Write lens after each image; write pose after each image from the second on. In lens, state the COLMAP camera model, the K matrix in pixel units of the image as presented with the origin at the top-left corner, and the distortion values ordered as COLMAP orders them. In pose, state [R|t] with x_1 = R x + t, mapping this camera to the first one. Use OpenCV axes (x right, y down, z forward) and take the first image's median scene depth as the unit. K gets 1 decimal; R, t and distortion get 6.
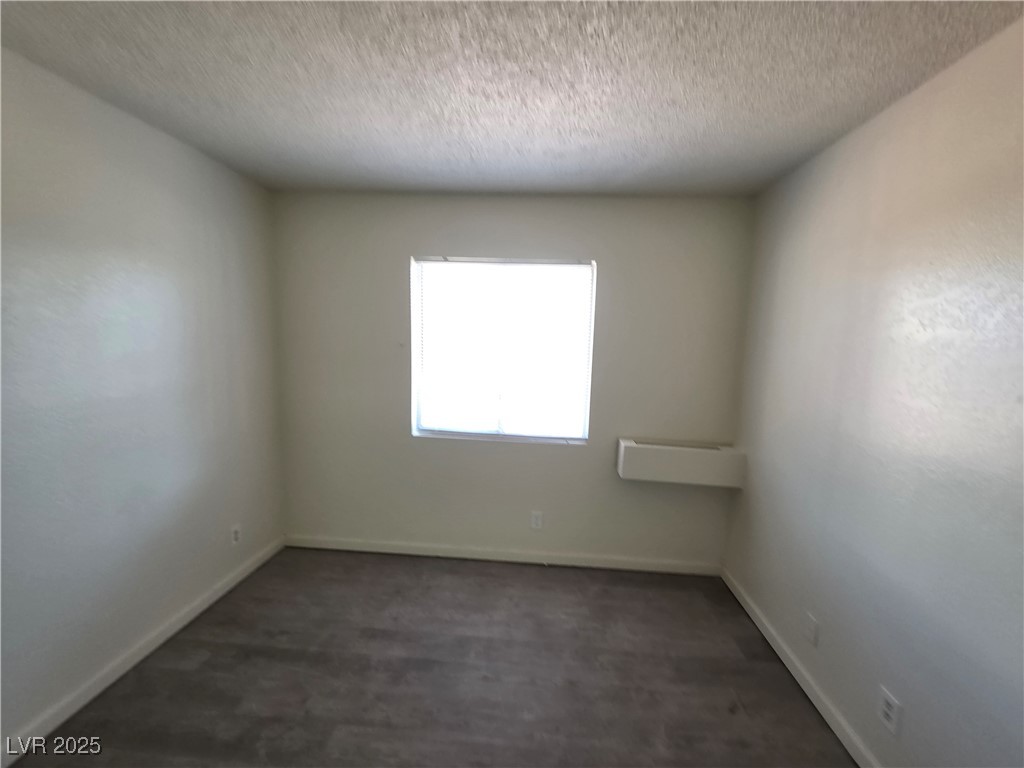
lens RADIAL K [[413.1, 0, 516.0], [0, 413.1, 380.2], [0, 0, 1]] dist [0.000904, -0.000363]
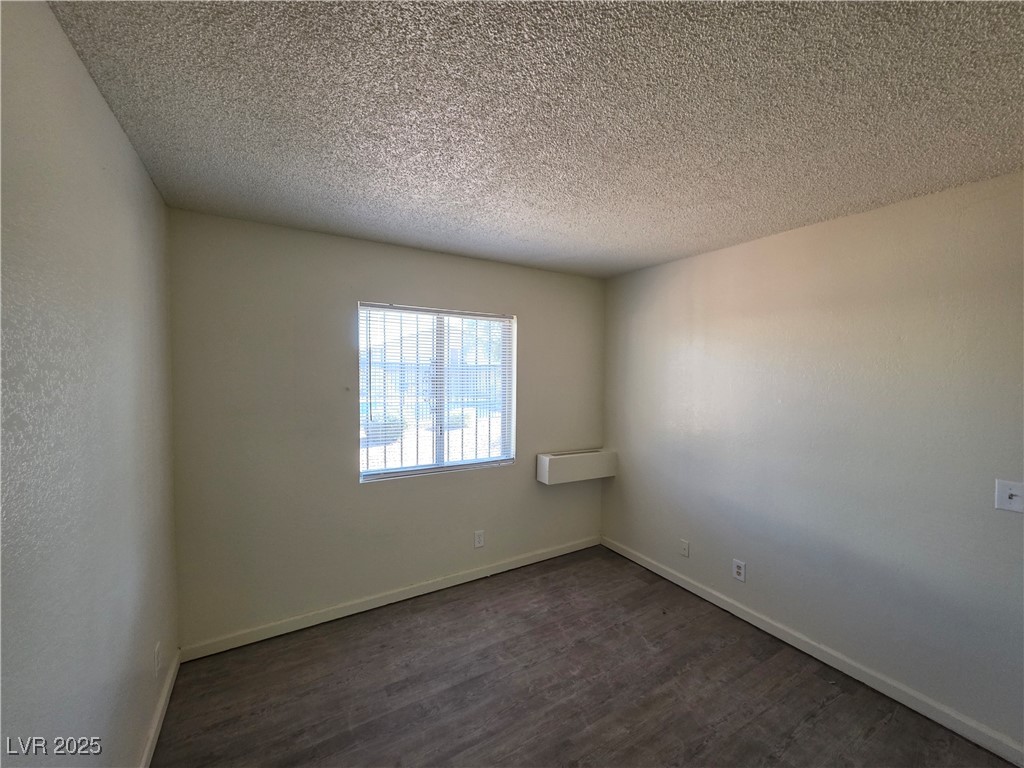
lens RADIAL K [[413.1, 0, 519.9], [0, 413.1, 374.1], [0, 0, 1]] dist [0.000904, -0.000363]
pose [[0.814564, -0.034403, 0.579053, -0.614328], [0.079033, 0.995513, -0.052032, -0.051995], [-0.574665, 0.088147, 0.813628, -0.032372]]
